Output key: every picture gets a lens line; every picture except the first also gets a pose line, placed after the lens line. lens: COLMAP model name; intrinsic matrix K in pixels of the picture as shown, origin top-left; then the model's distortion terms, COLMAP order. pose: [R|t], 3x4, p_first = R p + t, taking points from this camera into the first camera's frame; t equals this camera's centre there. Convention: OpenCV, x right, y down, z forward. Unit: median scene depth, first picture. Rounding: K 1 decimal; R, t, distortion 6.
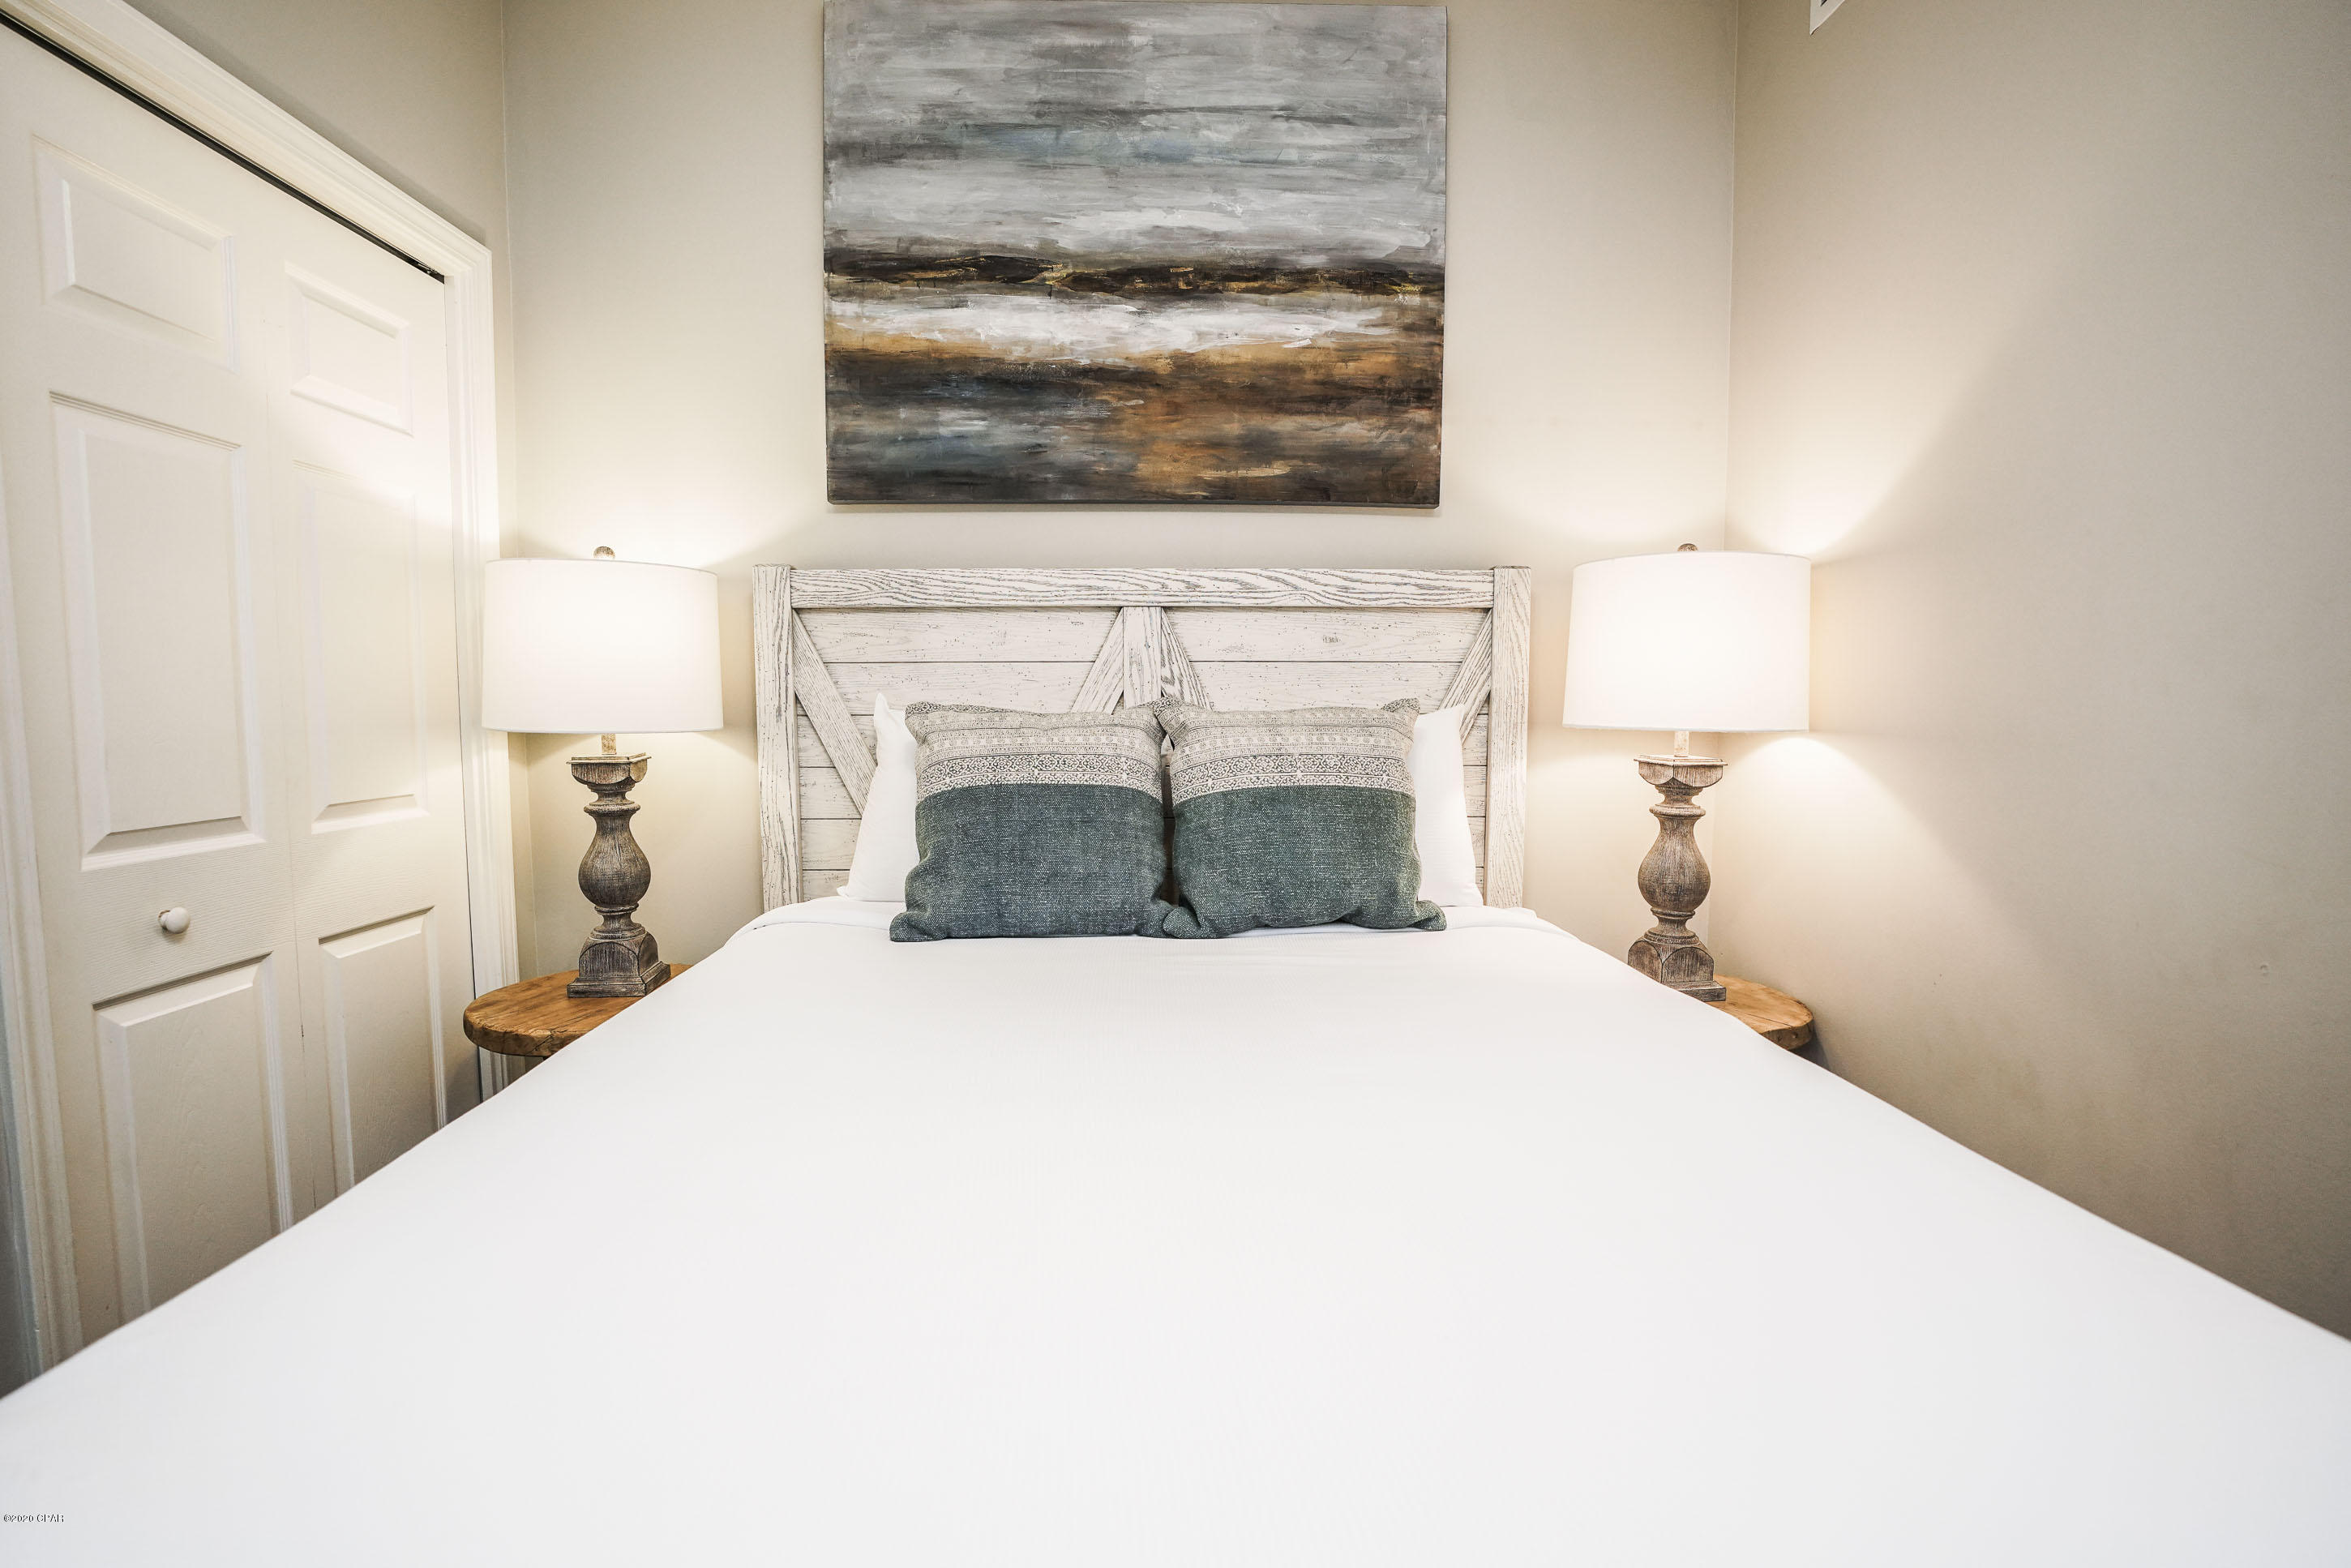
lens RADIAL K [[1103.9, 0, 1165.1], [0, 1103.9, 791.1], [0, 0, 1]] dist [-0.071039, 0.027775]
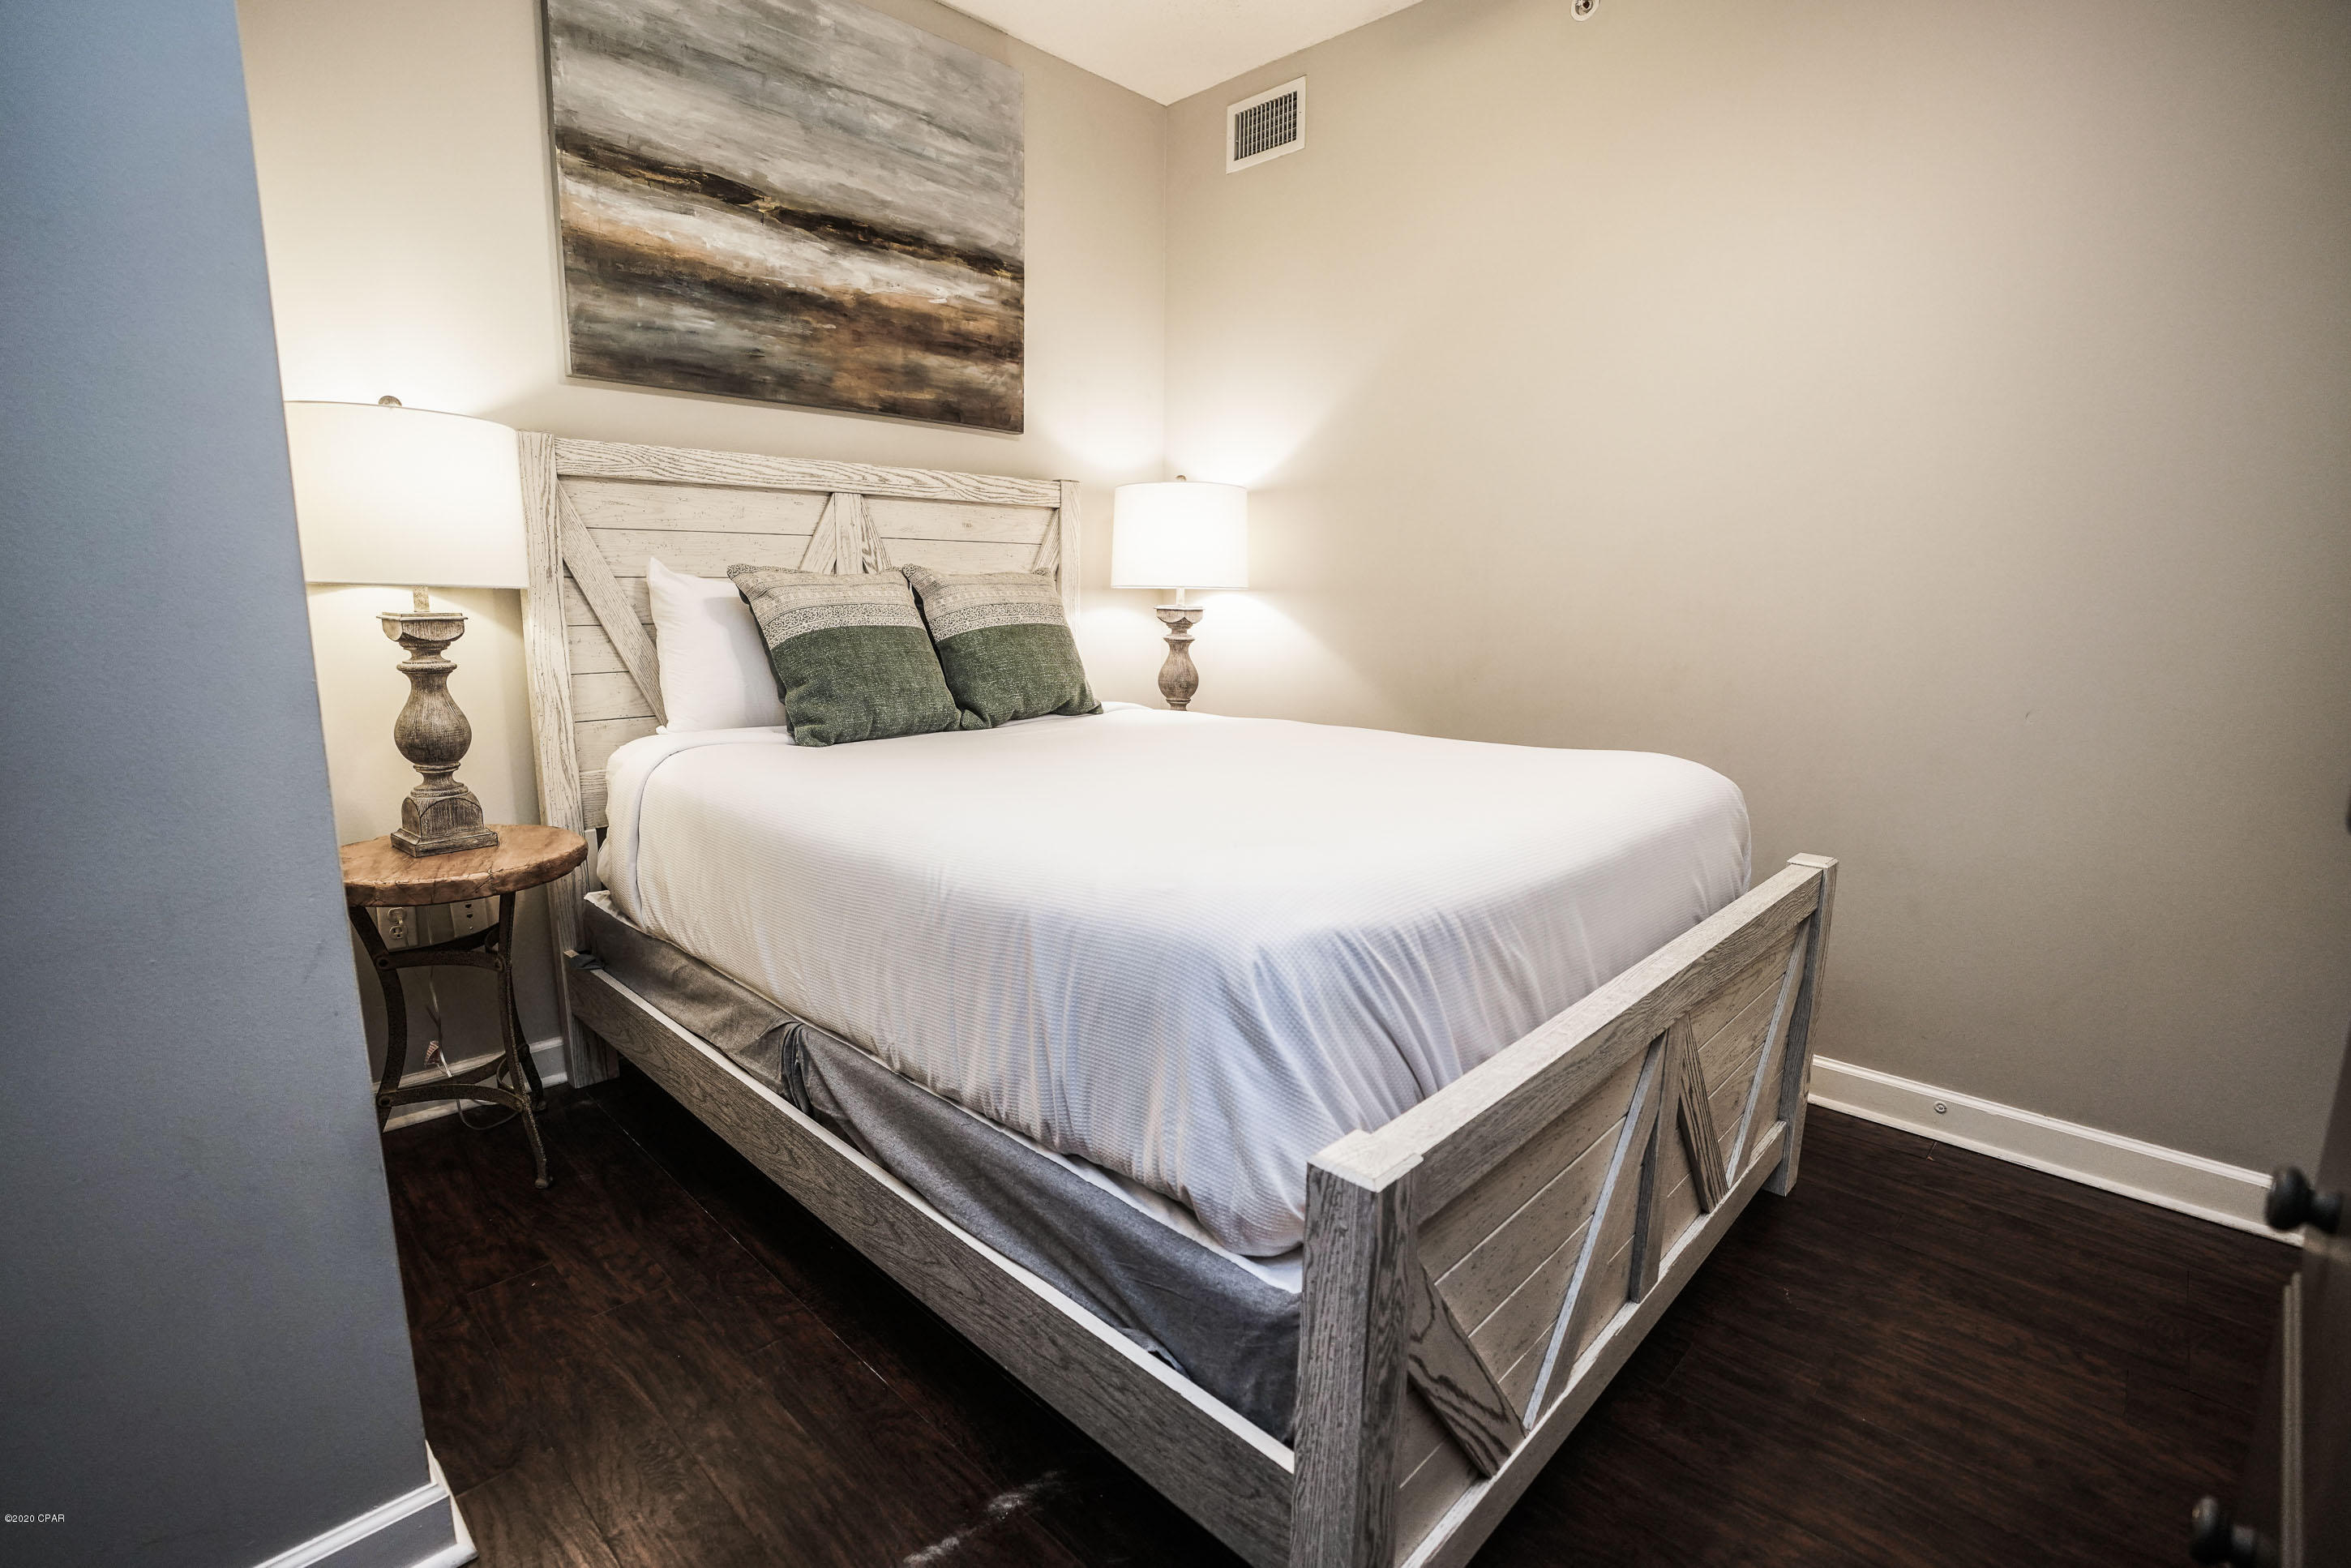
lens RADIAL K [[1077.1, 0, 1162.1], [0, 1077.1, 788.5], [0, 0, 1]] dist [-0.072747, 0.031292]
pose [[0.712867, -0.121247, 0.690739, -0.663798], [0.052188, 0.991382, 0.120160, 0.043484], [-0.699355, -0.049610, 0.713051, -0.154700]]
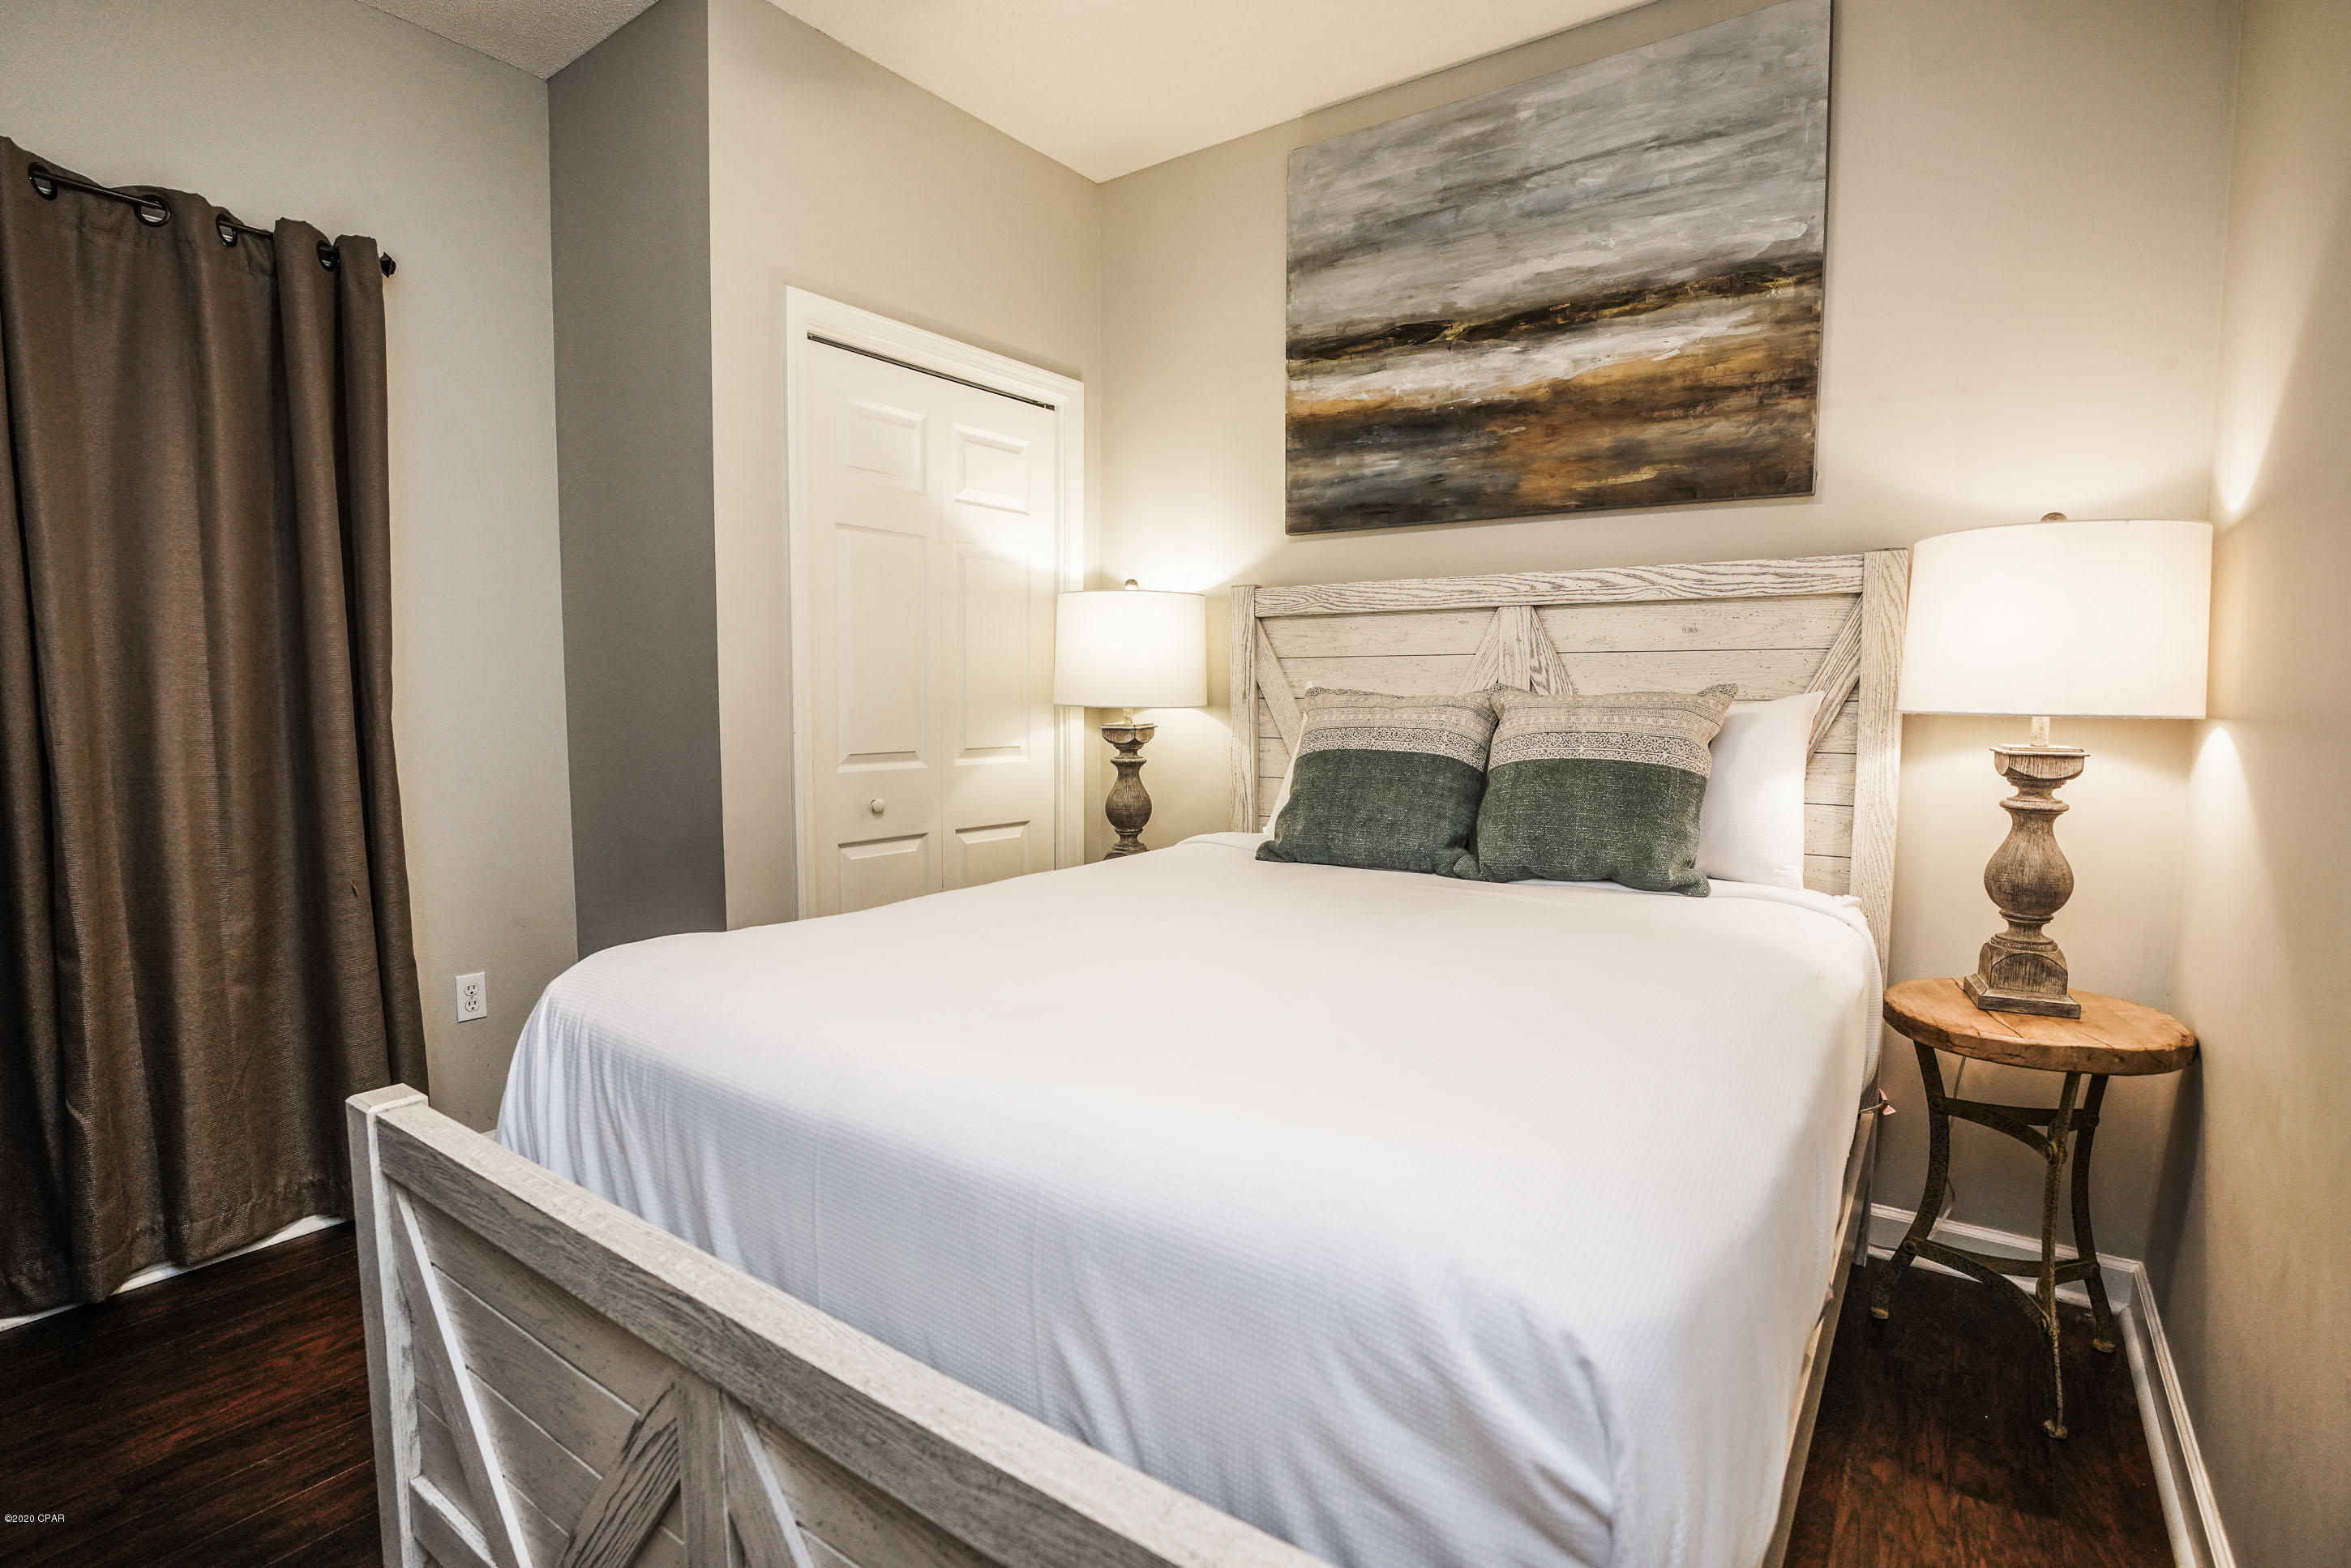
lens RADIAL K [[1148.9, 0, 1160.0], [0, 1148.9, 794.9], [0, 0, 1]] dist [-0.074910, 0.034236]
pose [[0.795301, 0.053171, -0.603879, 0.421234], [-0.052464, 0.998446, 0.018817, 0.028327], [0.603941, 0.016717, 0.796854, -0.179462]]
